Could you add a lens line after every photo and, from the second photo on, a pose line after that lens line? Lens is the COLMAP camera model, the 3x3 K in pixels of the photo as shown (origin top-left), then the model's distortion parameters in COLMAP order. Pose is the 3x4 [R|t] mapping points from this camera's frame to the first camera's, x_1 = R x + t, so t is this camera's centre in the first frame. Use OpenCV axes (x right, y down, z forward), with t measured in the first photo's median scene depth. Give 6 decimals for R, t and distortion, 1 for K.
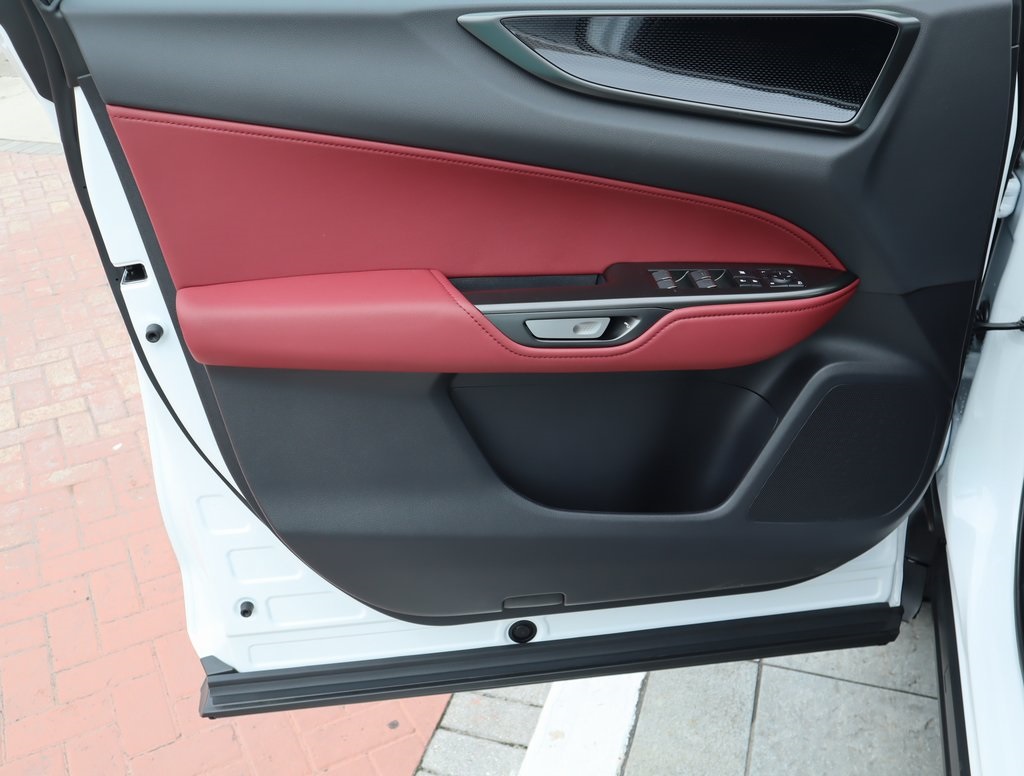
lens RADIAL K [[925.3, 0, 512.0], [0, 925.3, 388.0], [0, 0, 1]] dist [-0.045555, 0.016397]
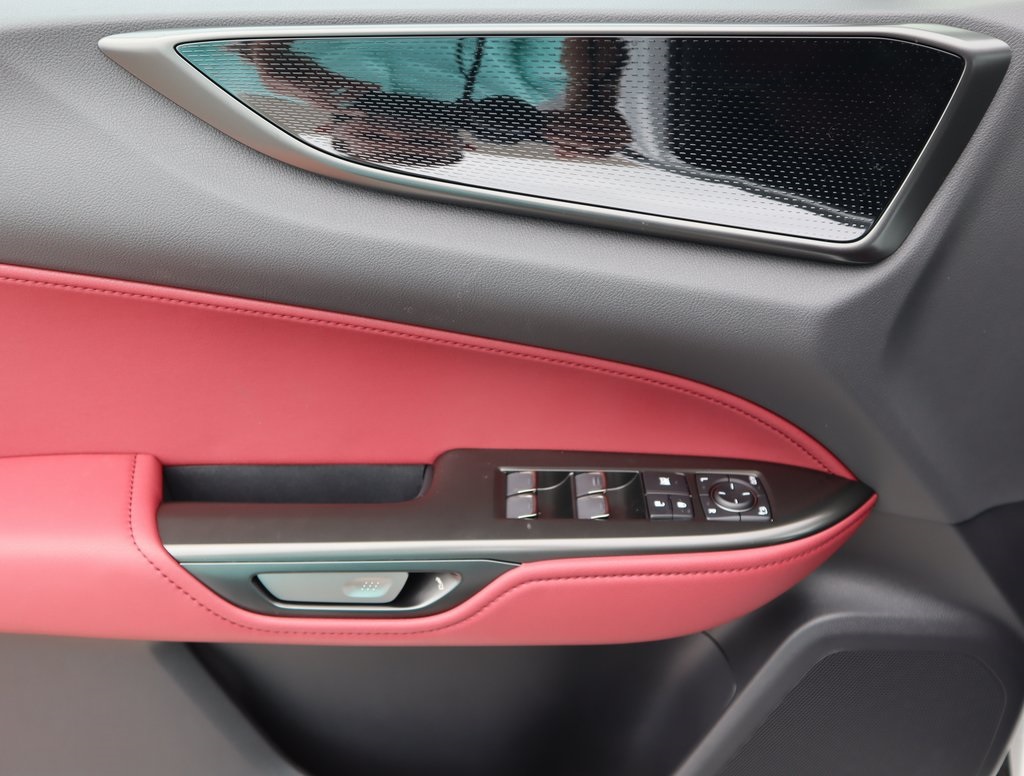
lens RADIAL K [[925.3, 0, 512.0], [0, 925.3, 388.0], [0, 0, 1]] dist [-0.045555, 0.016397]
pose [[0.995230, 0.042440, -0.087836, 0.213658], [-0.039803, 0.998709, 0.031561, -0.207848], [0.089062, -0.027914, 0.995635, 0.443707]]
